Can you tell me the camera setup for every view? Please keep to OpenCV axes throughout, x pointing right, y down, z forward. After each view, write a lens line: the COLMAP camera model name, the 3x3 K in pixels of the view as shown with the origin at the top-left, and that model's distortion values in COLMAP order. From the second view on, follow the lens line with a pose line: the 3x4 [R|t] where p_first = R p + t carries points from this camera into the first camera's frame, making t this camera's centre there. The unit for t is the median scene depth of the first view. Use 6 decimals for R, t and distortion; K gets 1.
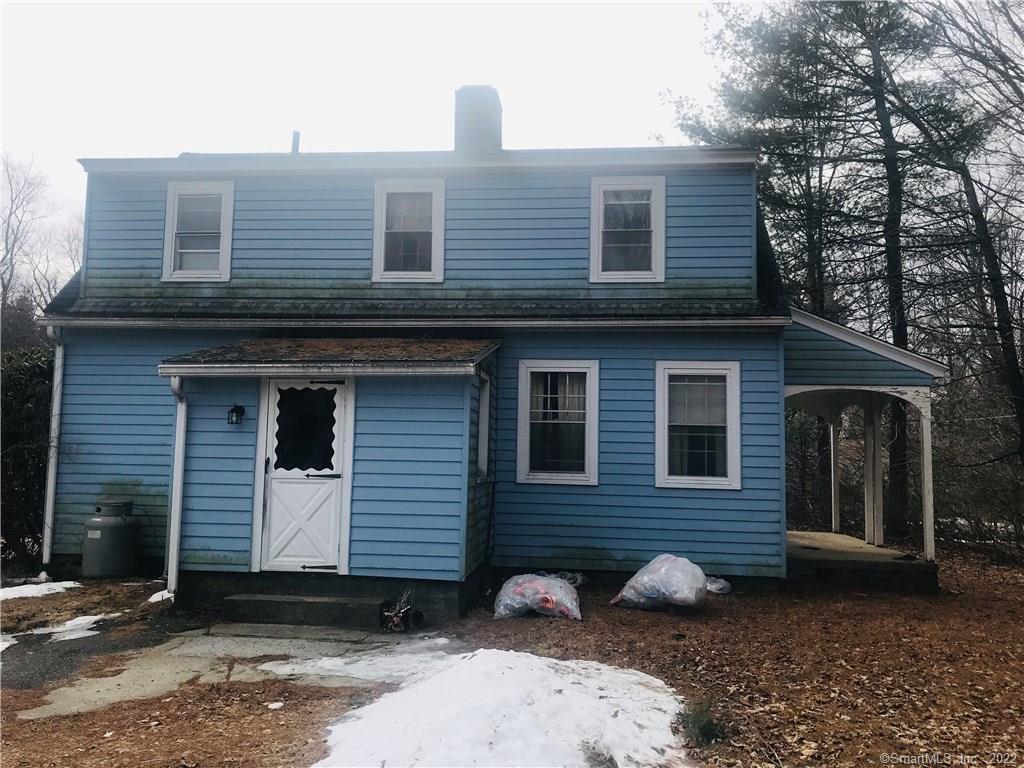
lens RADIAL K [[815.5, 0, 512.0], [0, 815.5, 384.0], [0, 0, 1]] dist [0.062469, -0.002890]
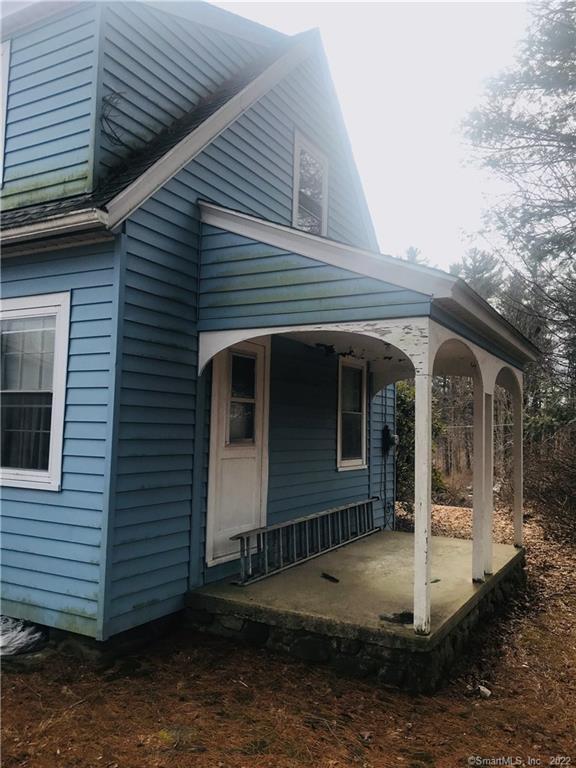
lens RADIAL K [[611.6, 0, 288.0], [0, 611.6, 384.0], [0, 0, 1]] dist [0.062469, -0.002890]
pose [[0.909386, -0.025791, -0.415153, 0.637702], [0.026077, 0.999648, -0.004982, 0.051853], [0.415135, -0.006295, 0.909738, 0.629322]]
